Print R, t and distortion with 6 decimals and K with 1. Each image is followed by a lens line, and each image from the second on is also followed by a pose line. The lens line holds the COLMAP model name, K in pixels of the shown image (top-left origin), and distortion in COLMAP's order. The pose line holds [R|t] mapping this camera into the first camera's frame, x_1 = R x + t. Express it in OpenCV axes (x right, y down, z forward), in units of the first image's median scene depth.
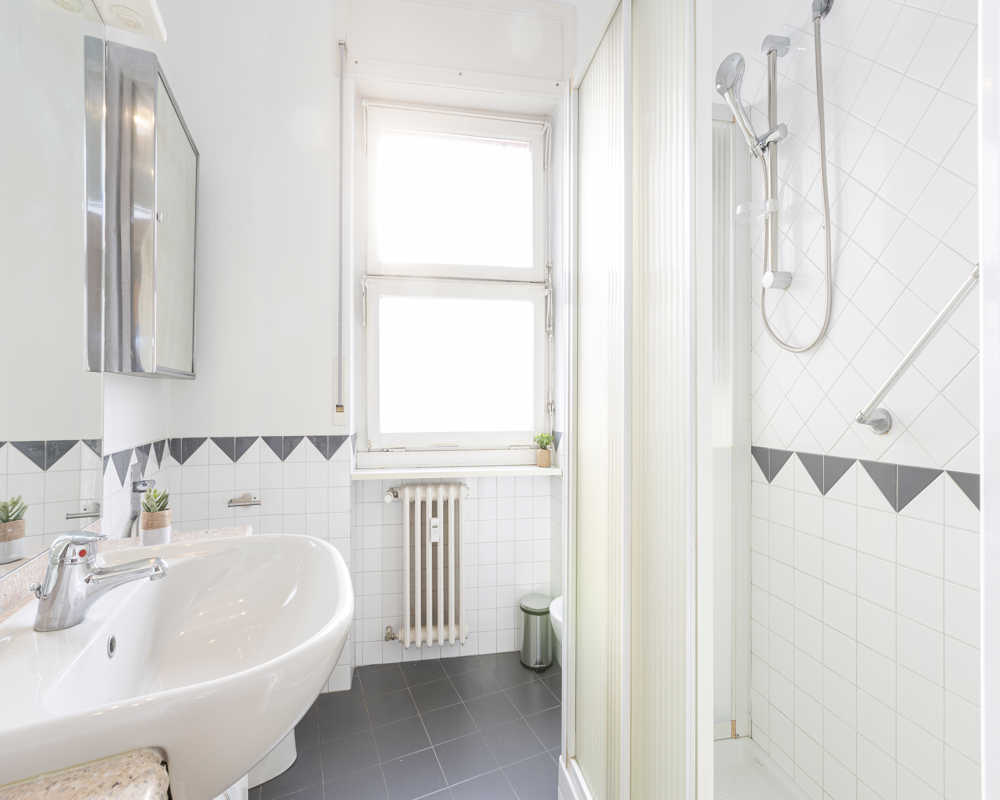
lens RADIAL K [[450.1, 0, 505.4], [0, 450.1, 400.7], [0, 0, 1]] dist [-0.000203, -0.000379]
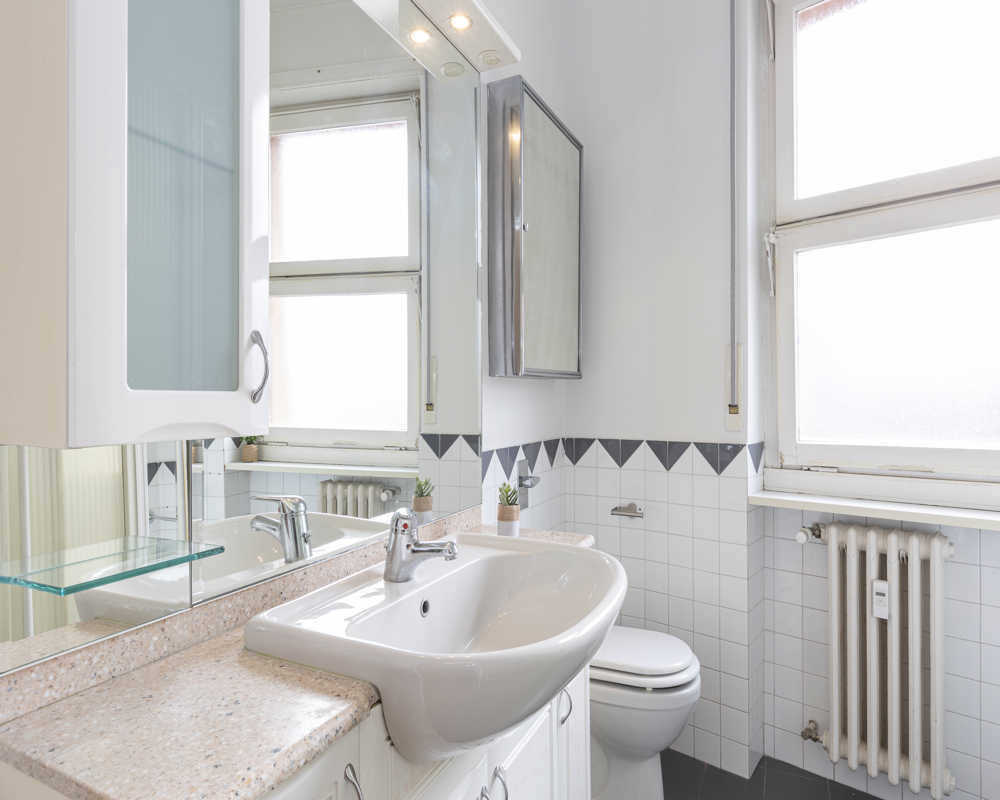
lens RADIAL K [[588.0, 0, 499.2], [0, 588.0, 394.8], [0, 0, 1]] dist [-0.060272, 0.034319]
pose [[0.619702, -0.012371, -0.784740, 0.171224], [0.007481, 0.999923, -0.009856, 0.000016], [0.784802, 0.000237, 0.619747, 0.074128]]
